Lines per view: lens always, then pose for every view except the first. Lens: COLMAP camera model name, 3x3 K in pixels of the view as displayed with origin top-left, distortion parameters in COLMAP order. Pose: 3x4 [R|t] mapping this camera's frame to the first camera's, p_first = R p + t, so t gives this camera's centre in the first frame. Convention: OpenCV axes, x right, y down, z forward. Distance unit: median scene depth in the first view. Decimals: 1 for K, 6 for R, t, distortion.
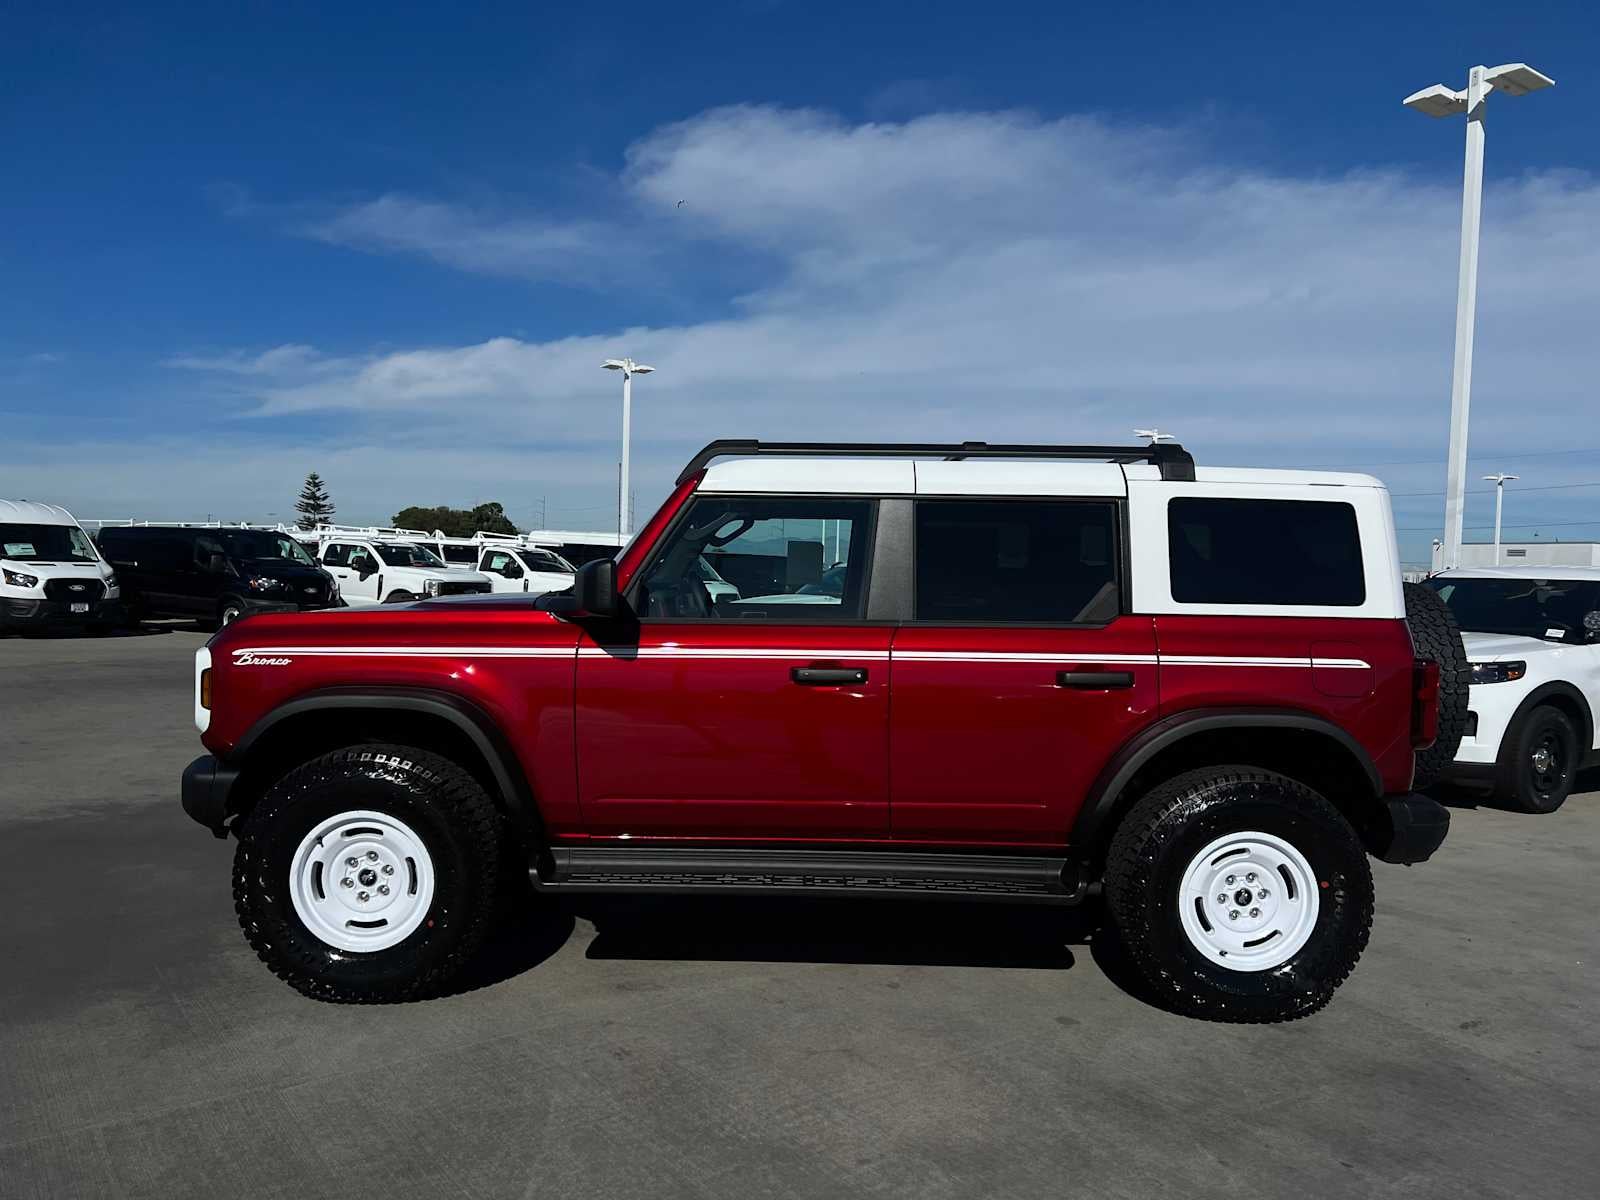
lens RADIAL K [[1197.0, 0, 830.7], [0, 1197.0, 597.7], [0, 0, 1]] dist [0.055357, -0.058424]
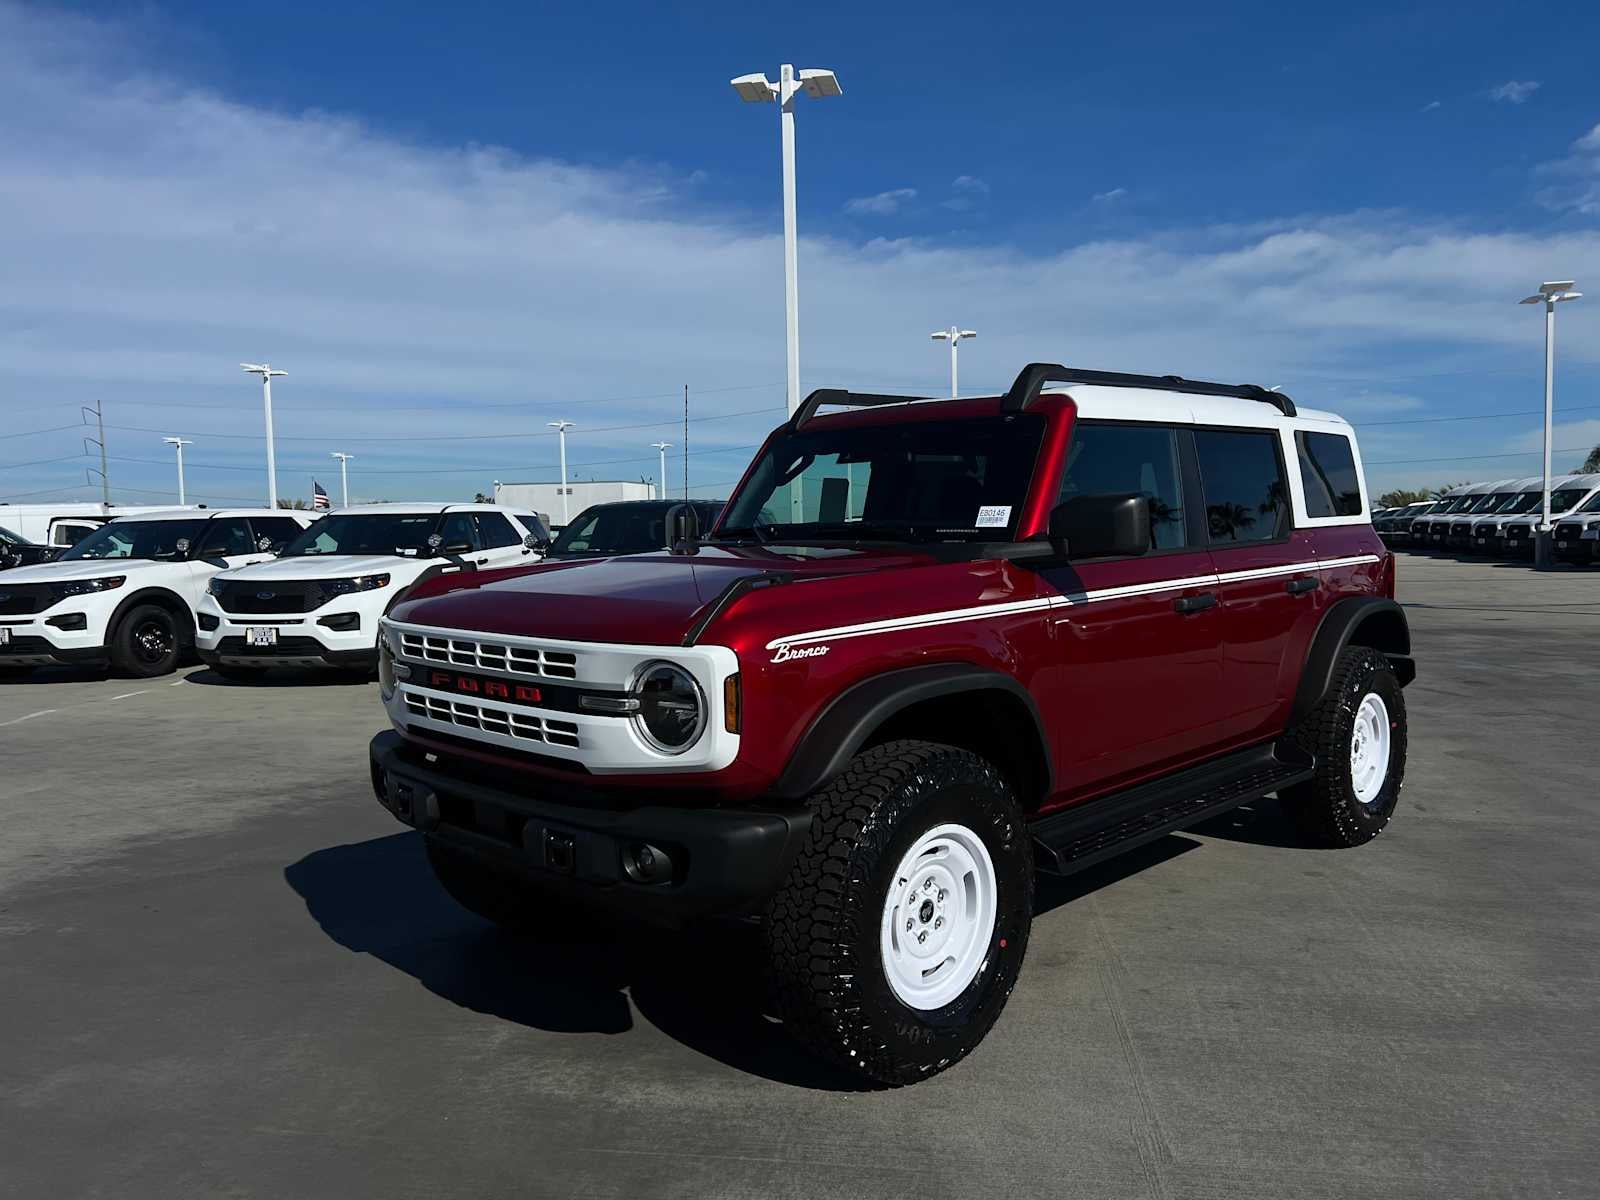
lens RADIAL K [[1200.1, 0, 800.0], [0, 1200.1, 600.0], [0, 0, 1]] dist [0.061438, -0.062577]
pose [[0.715842, -0.088675, 0.692609, -0.928601], [0.056669, 0.996009, 0.068950, -0.026459], [-0.695959, -0.010107, 0.718010, 0.480115]]
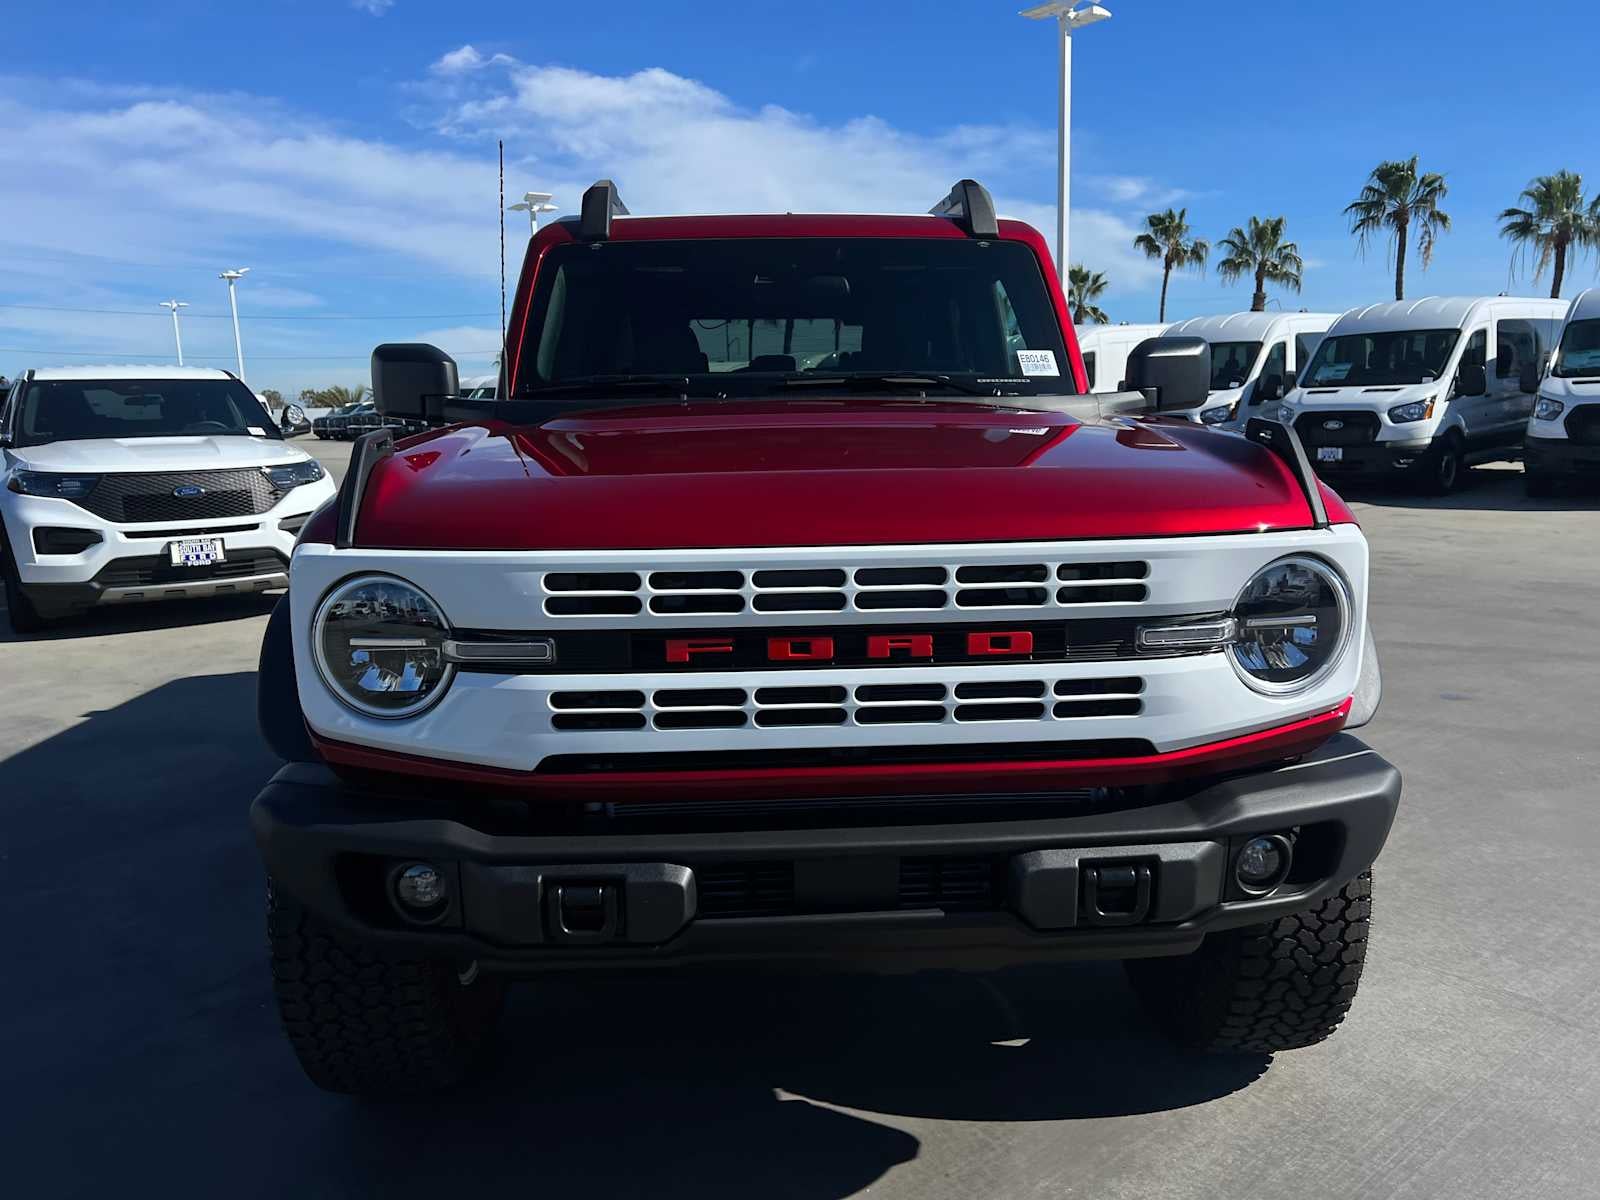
lens RADIAL K [[1200.1, 0, 800.0], [0, 1200.1, 600.0], [0, 0, 1]] dist [0.061438, -0.062577]
pose [[-0.043043, -0.194784, 0.979901, -0.944925], [0.040744, 0.979652, 0.196525, -0.027286], [-0.998242, 0.048384, -0.034231, 1.218201]]
